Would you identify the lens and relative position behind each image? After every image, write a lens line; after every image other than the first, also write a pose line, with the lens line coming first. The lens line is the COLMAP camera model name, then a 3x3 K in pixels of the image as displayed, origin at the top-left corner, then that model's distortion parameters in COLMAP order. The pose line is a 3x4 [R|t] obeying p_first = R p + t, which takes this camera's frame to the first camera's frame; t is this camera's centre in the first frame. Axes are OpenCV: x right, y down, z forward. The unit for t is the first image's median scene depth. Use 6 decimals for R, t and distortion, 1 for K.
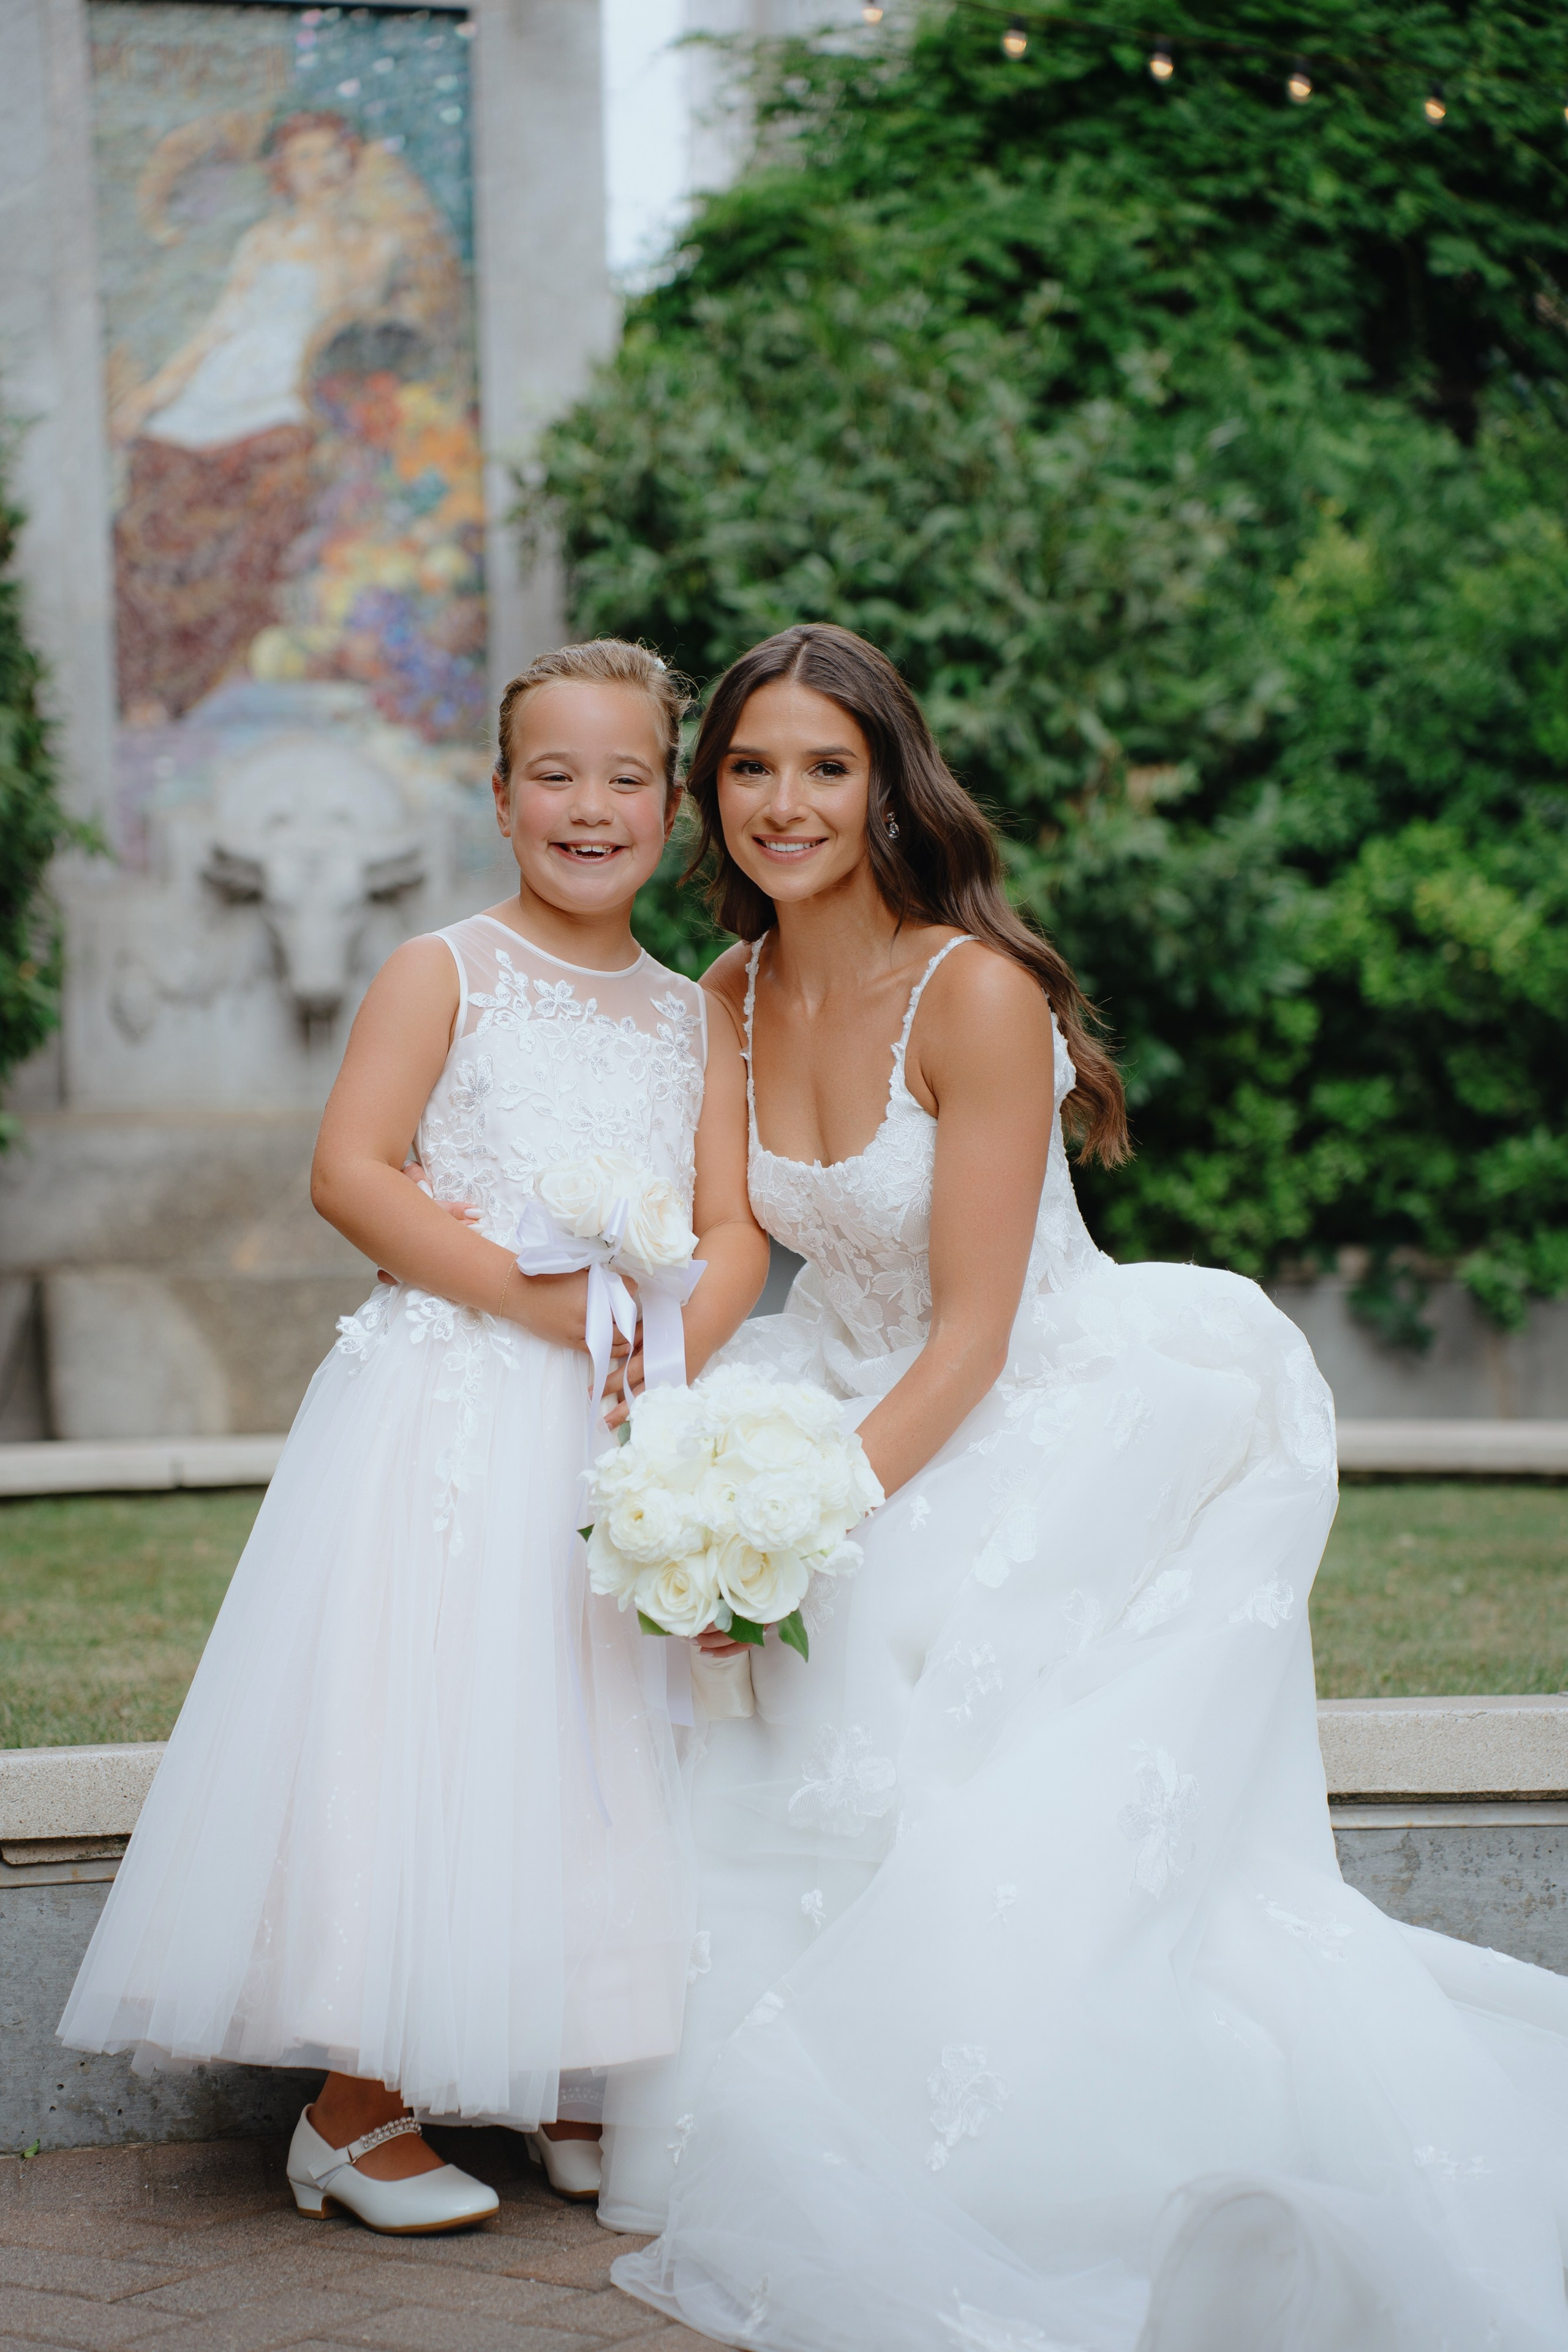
lens RADIAL K [[4919.3, 0, 786.2], [0, 4919.3, 1142.9], [0, 0, 1]] dist [0.641471, 0.000000]
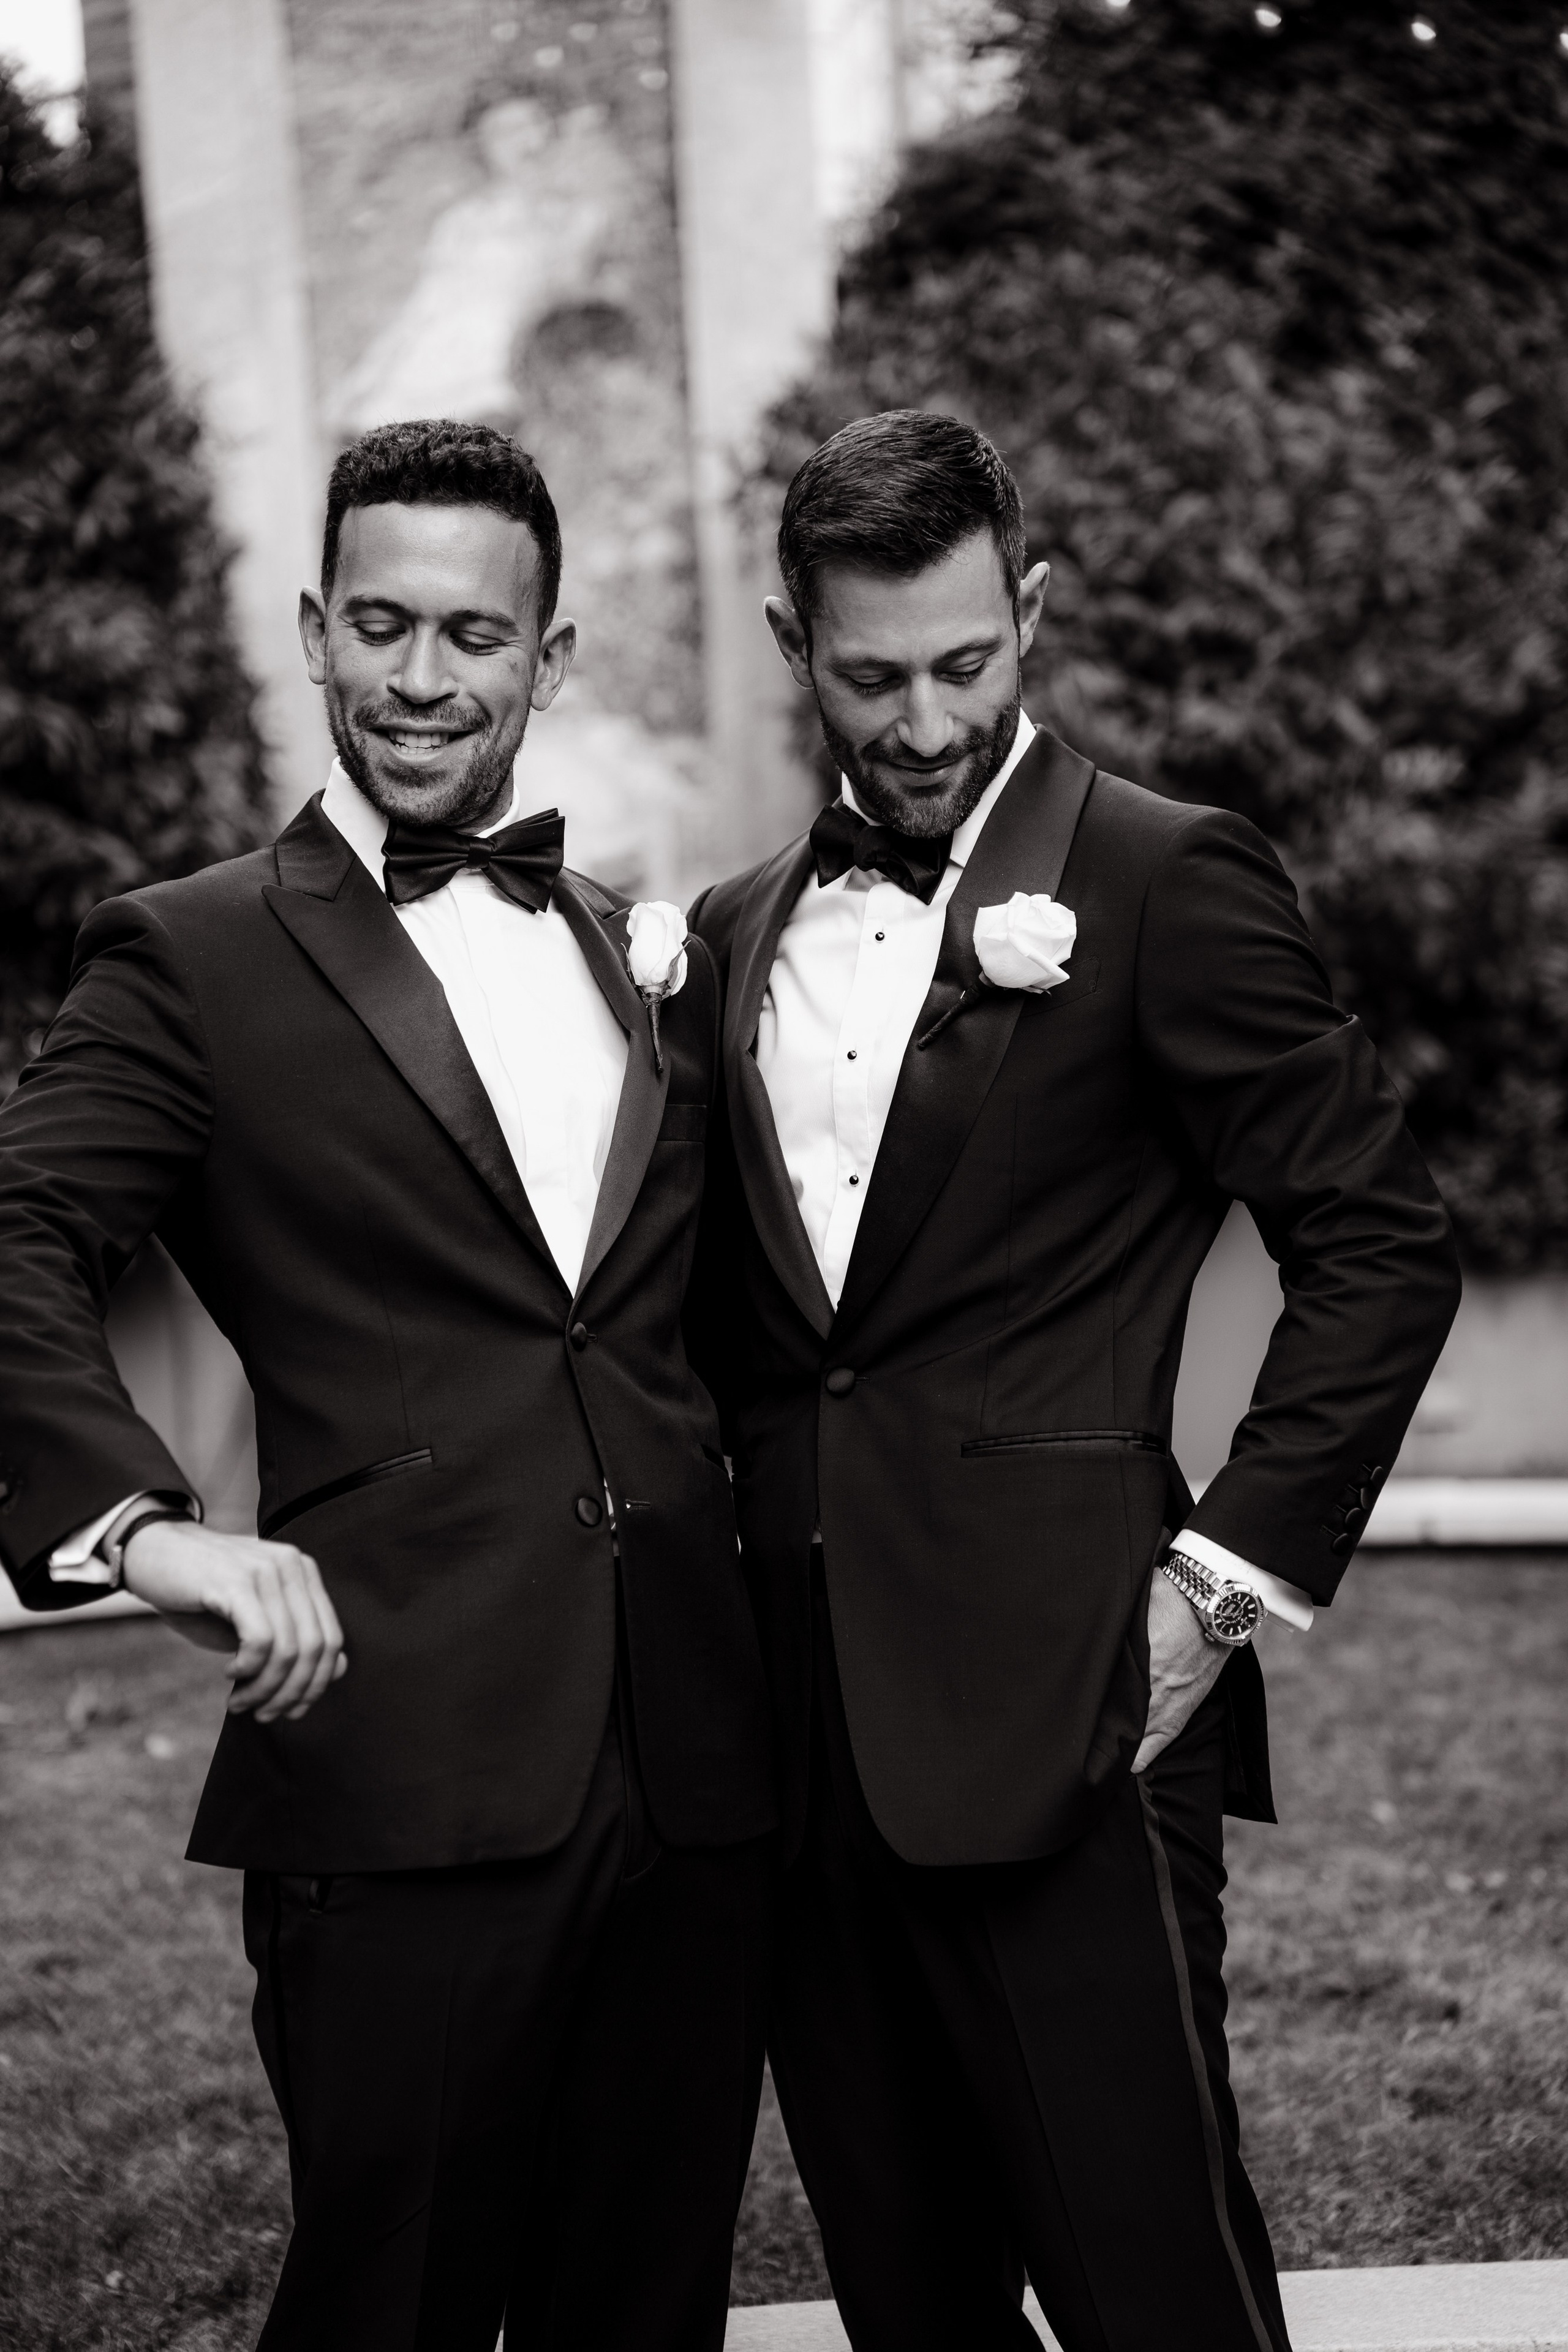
lens RADIAL K [[4919.3, 0, 766.5], [0, 4919.3, 1152.3], [0, 0, 1]] dist [0.641471, 0.000000]
pose [[0.998980, -0.029196, -0.034458, -0.018059], [0.030552, 0.998752, 0.039507, -0.037712], [0.033262, -0.040519, 0.998625, 0.028523]]
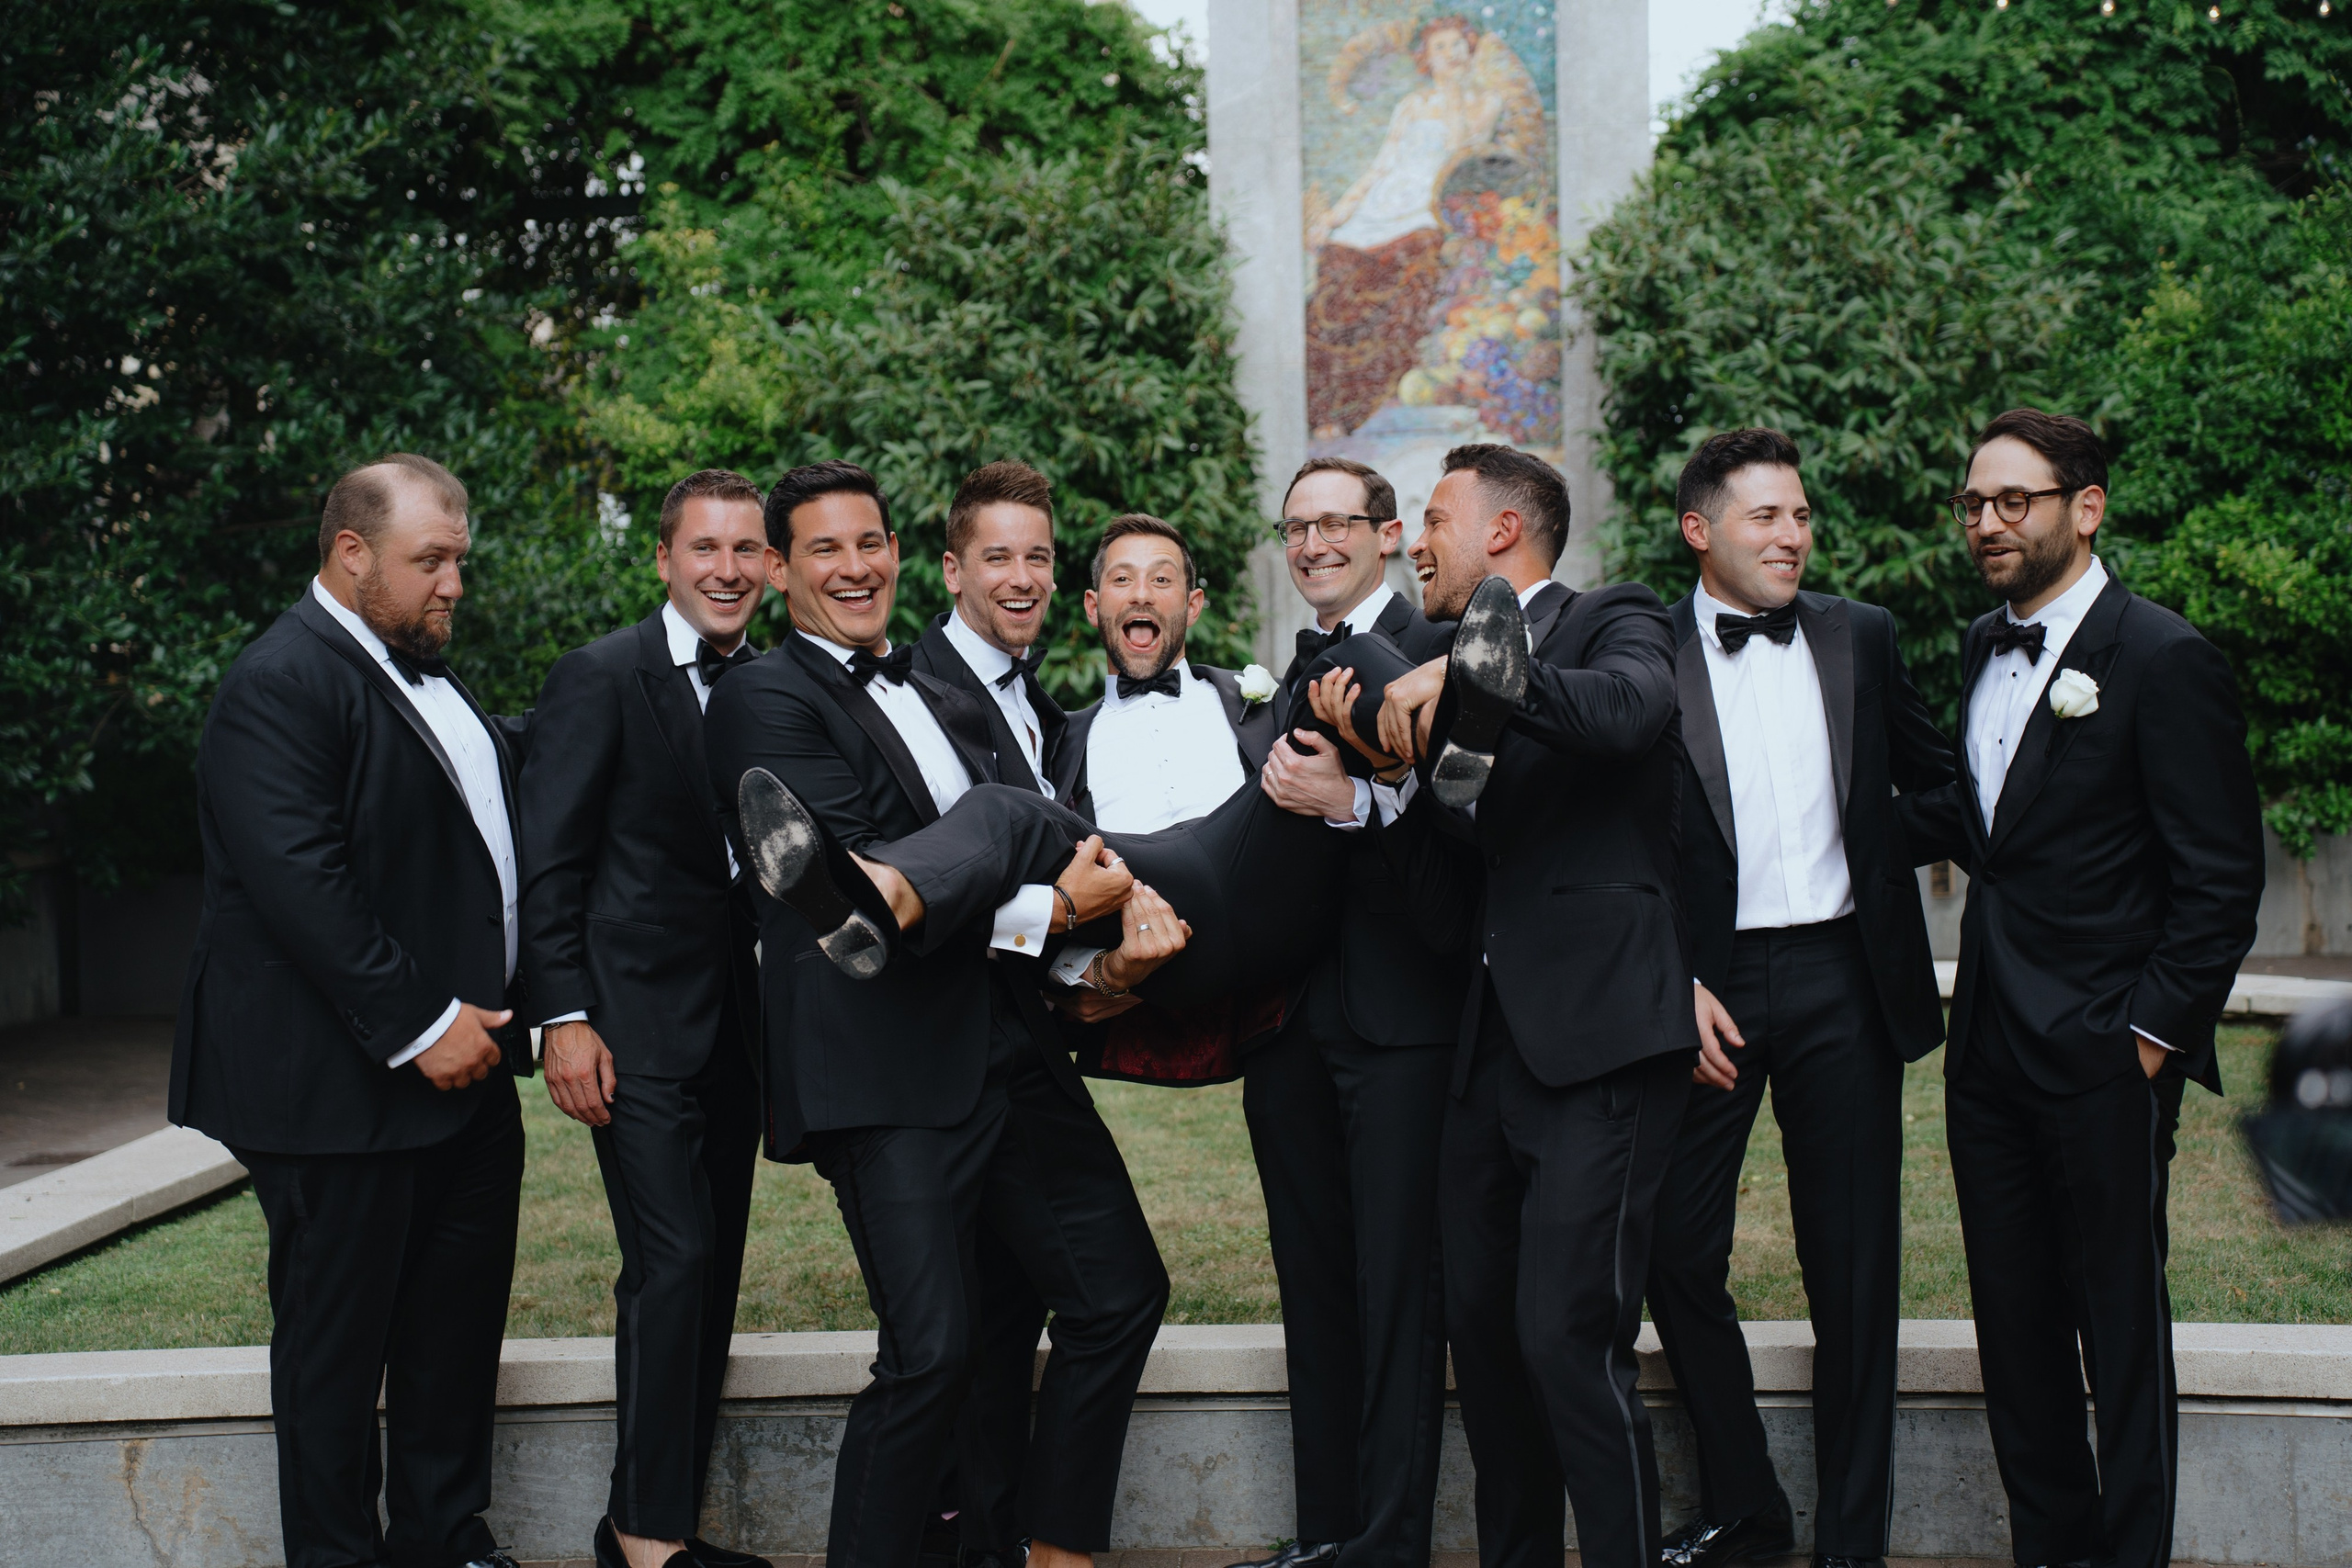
lens RADIAL K [[3703.8, 0, 1172.7], [0, 3703.8, 773.3], [0, 0, 1]] dist [0.348195, 0.000000]
pose [[0.978052, 0.000662, -0.208358, 0.058867], [0.011322, 0.998349, 0.056319, -0.048613], [0.208051, -0.057442, 0.976430, -0.097294]]
